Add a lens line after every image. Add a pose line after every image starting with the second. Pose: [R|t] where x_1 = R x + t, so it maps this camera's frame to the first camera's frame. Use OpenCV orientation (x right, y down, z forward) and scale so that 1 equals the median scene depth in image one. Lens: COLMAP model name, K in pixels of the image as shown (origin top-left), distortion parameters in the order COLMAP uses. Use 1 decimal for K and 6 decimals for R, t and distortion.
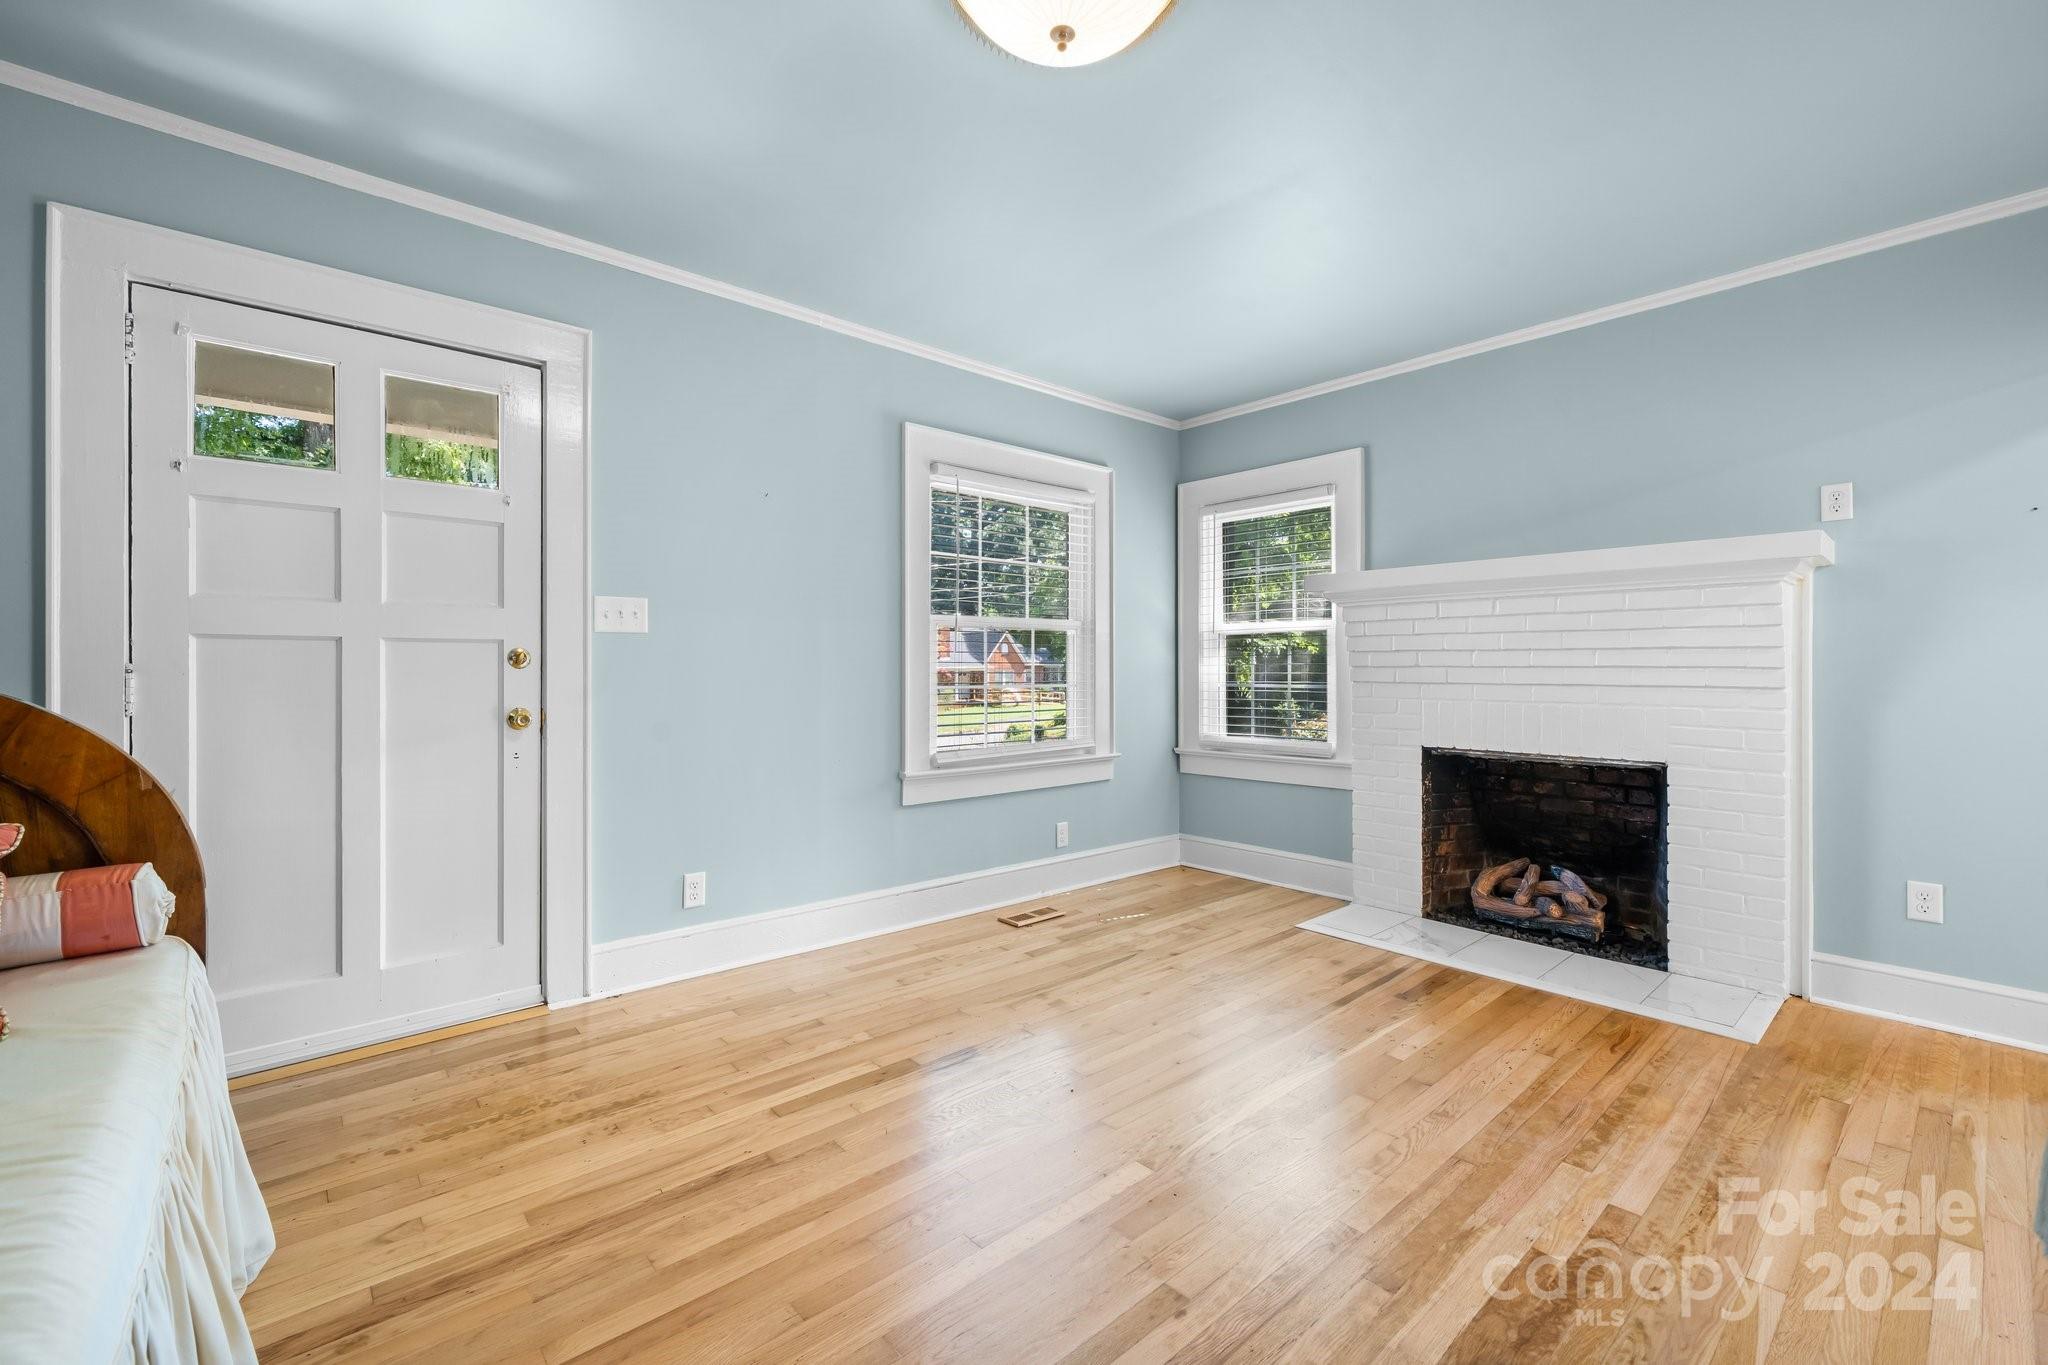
lens RADIAL K [[851.2, 0, 1044.5], [0, 851.2, 672.5], [0, 0, 1]] dist [0.000219, 0.000227]
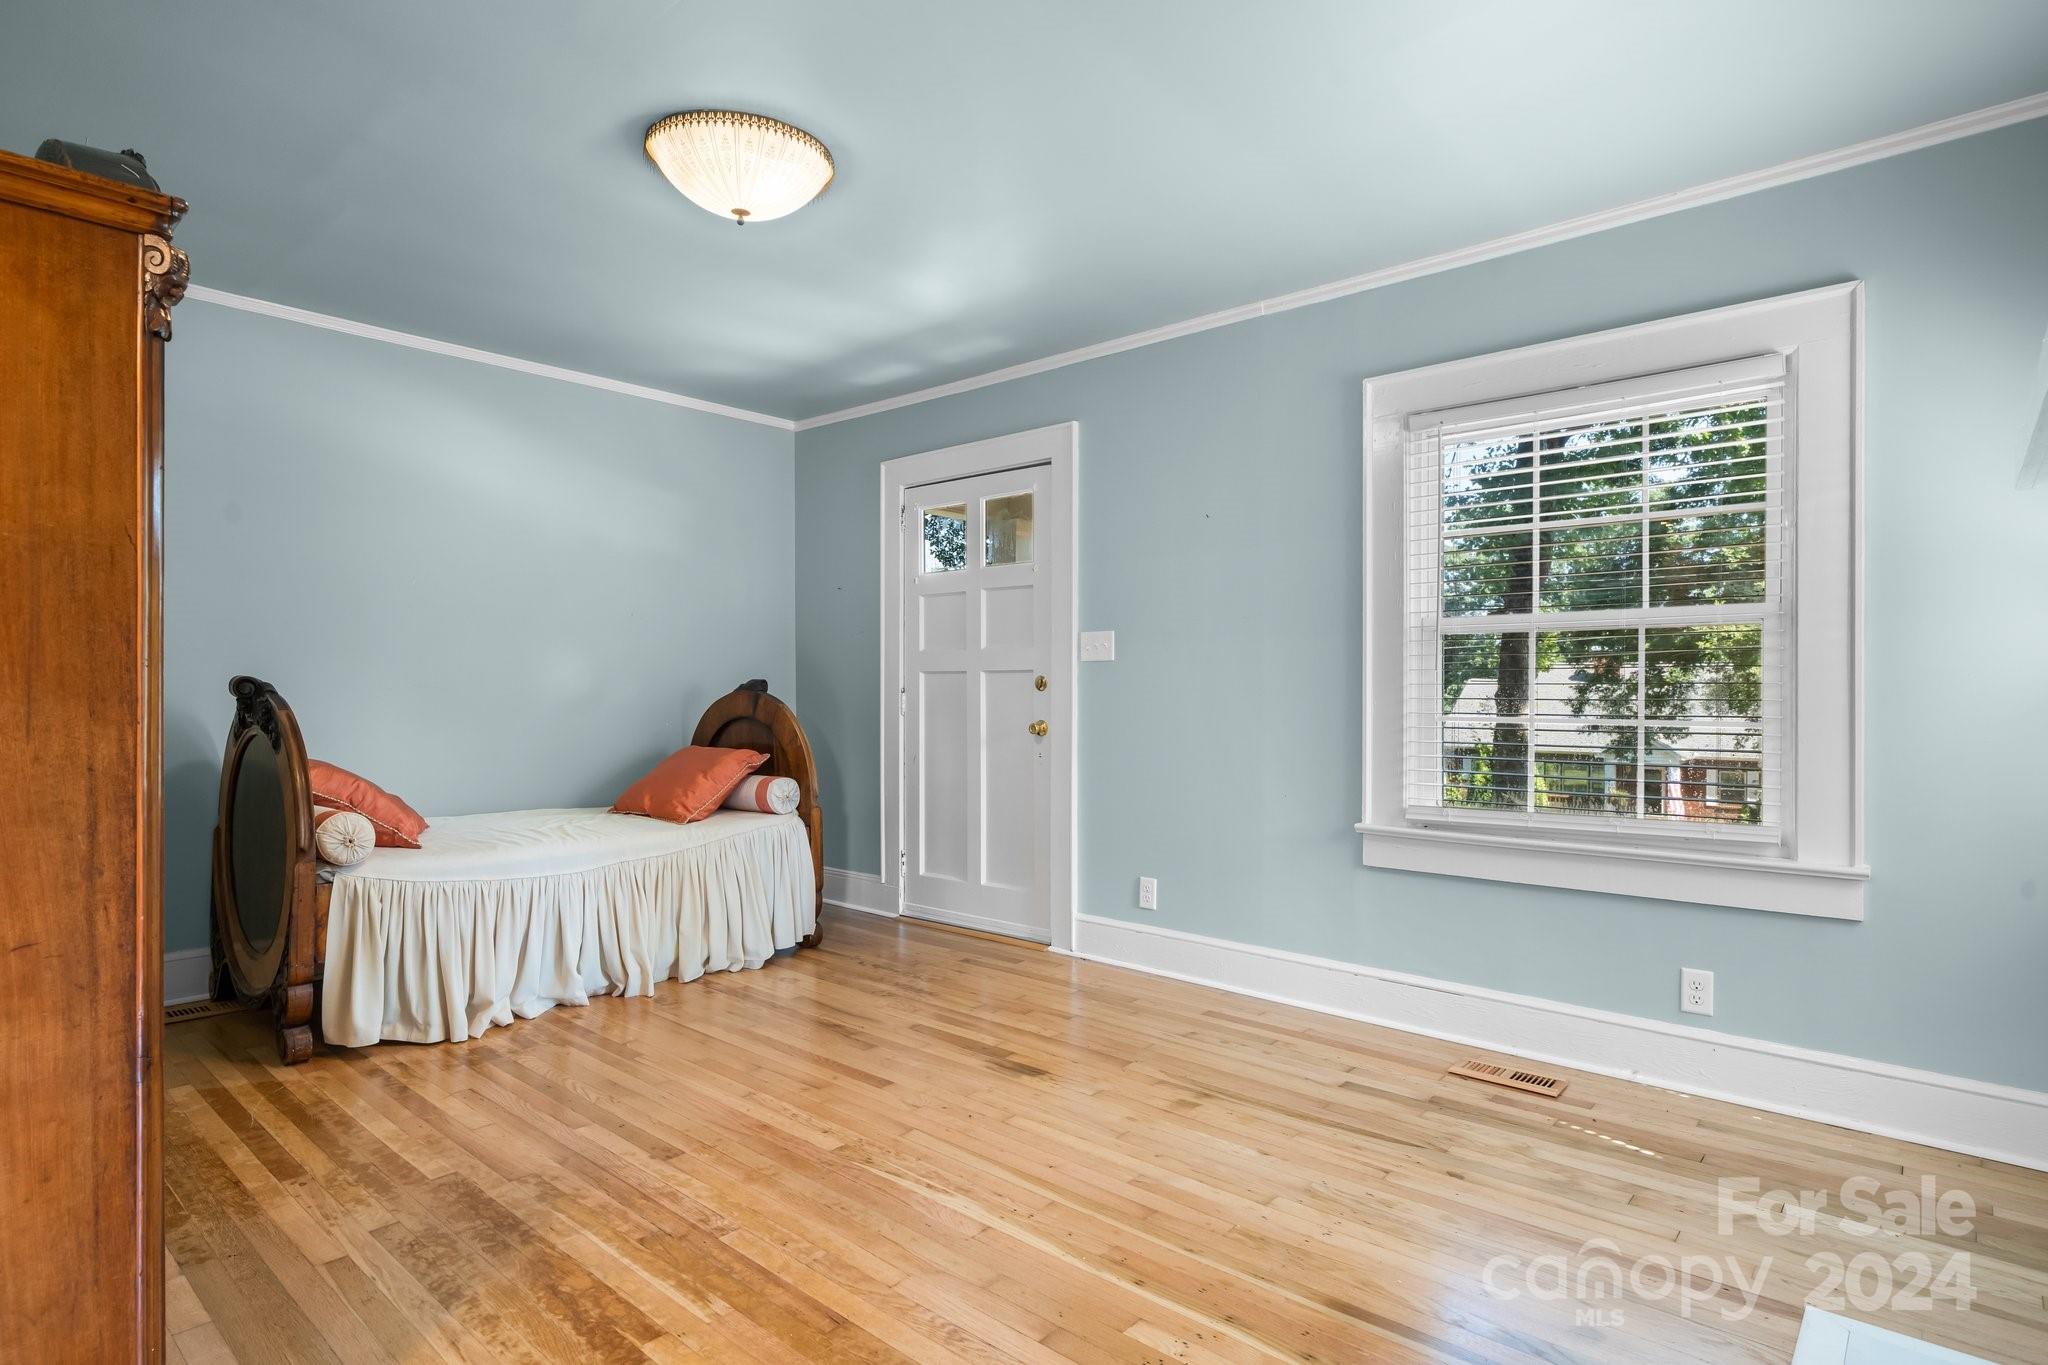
lens RADIAL K [[1049.4, 0, 983.5], [0, 1049.4, 695.1], [0, 0, 1]] dist [-0.002922, -0.000740]
pose [[0.109323, 0.004340, -0.993997, 0.913210], [-0.008939, 0.999954, 0.003383, -0.001940], [0.993966, 0.008516, 0.109357, 0.644640]]
